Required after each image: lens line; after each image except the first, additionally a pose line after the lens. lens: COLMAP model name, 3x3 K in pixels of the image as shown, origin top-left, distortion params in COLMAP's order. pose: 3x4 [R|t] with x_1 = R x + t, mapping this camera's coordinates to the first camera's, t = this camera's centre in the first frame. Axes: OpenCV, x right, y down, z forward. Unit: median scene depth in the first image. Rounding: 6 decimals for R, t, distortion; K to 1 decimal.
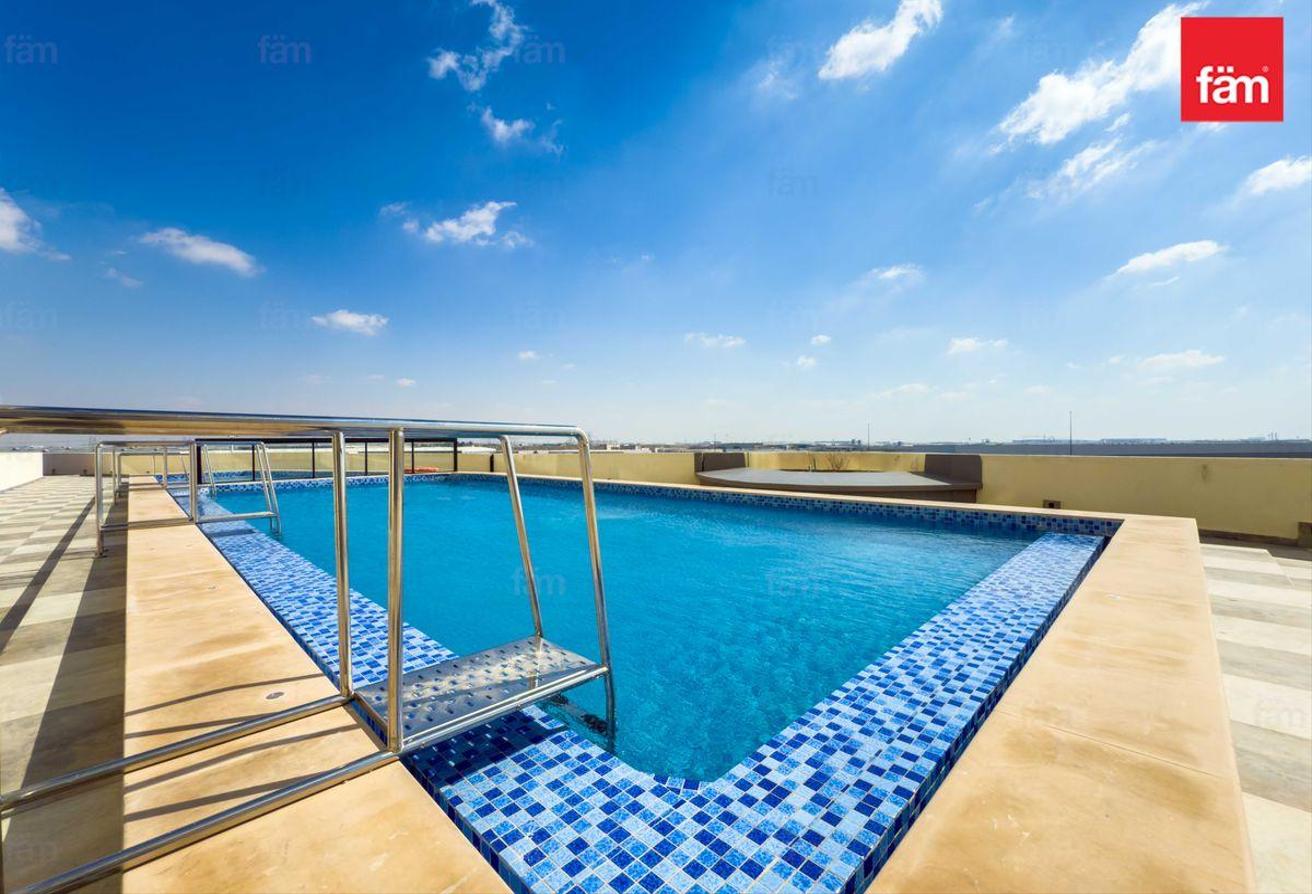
lens RADIAL K [[529.5, 0, 656.0], [0, 529.5, 447.0], [0, 0, 1]] dist [-0.001853, -0.000404]
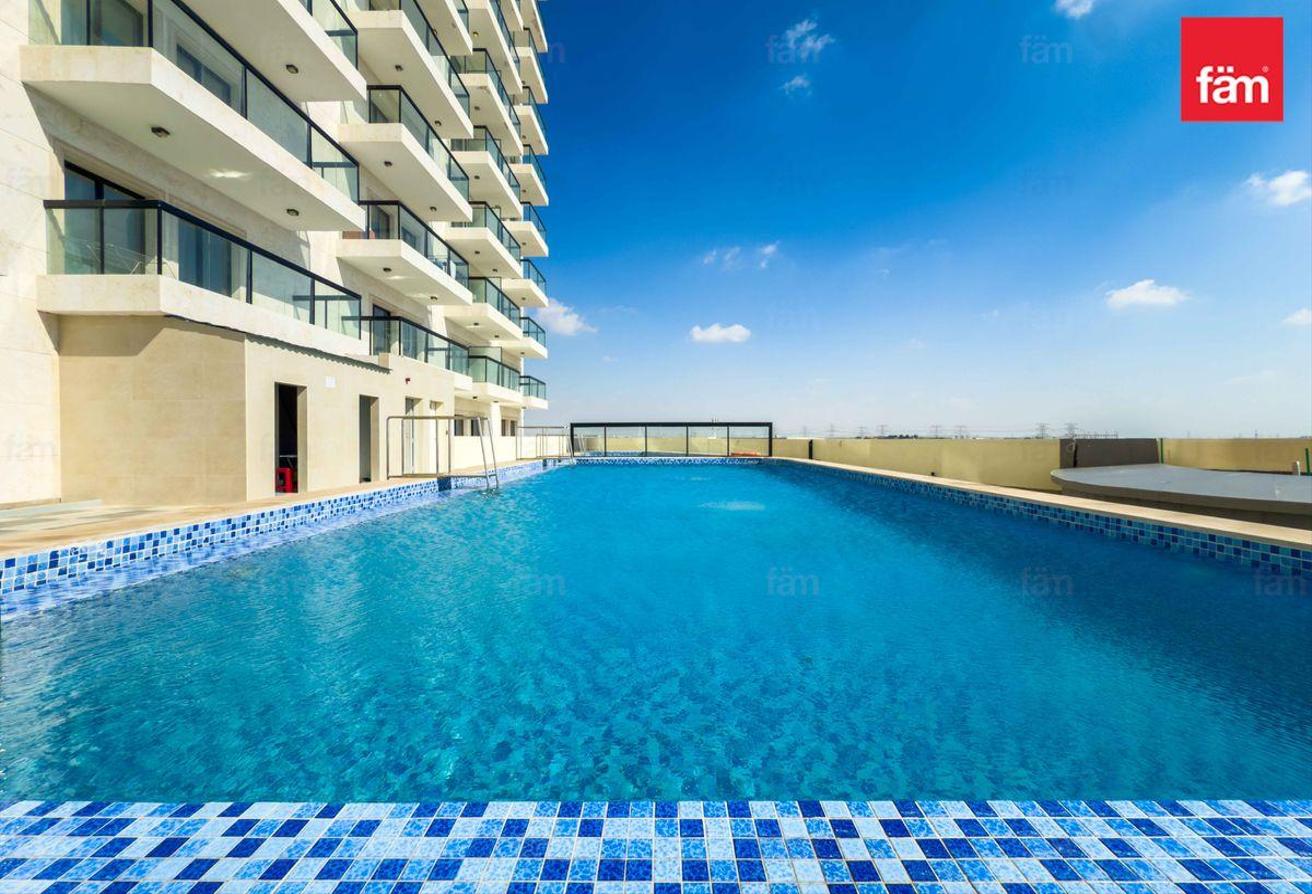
lens RADIAL K [[529.5, 0, 656.0], [0, 529.5, 447.0], [0, 0, 1]] dist [-0.001853, -0.000404]
pose [[0.697757, 0.020489, -0.716042, 0.379156], [-0.011770, 0.999784, 0.017138, 0.031306], [0.716238, -0.003530, 0.697847, 0.371448]]
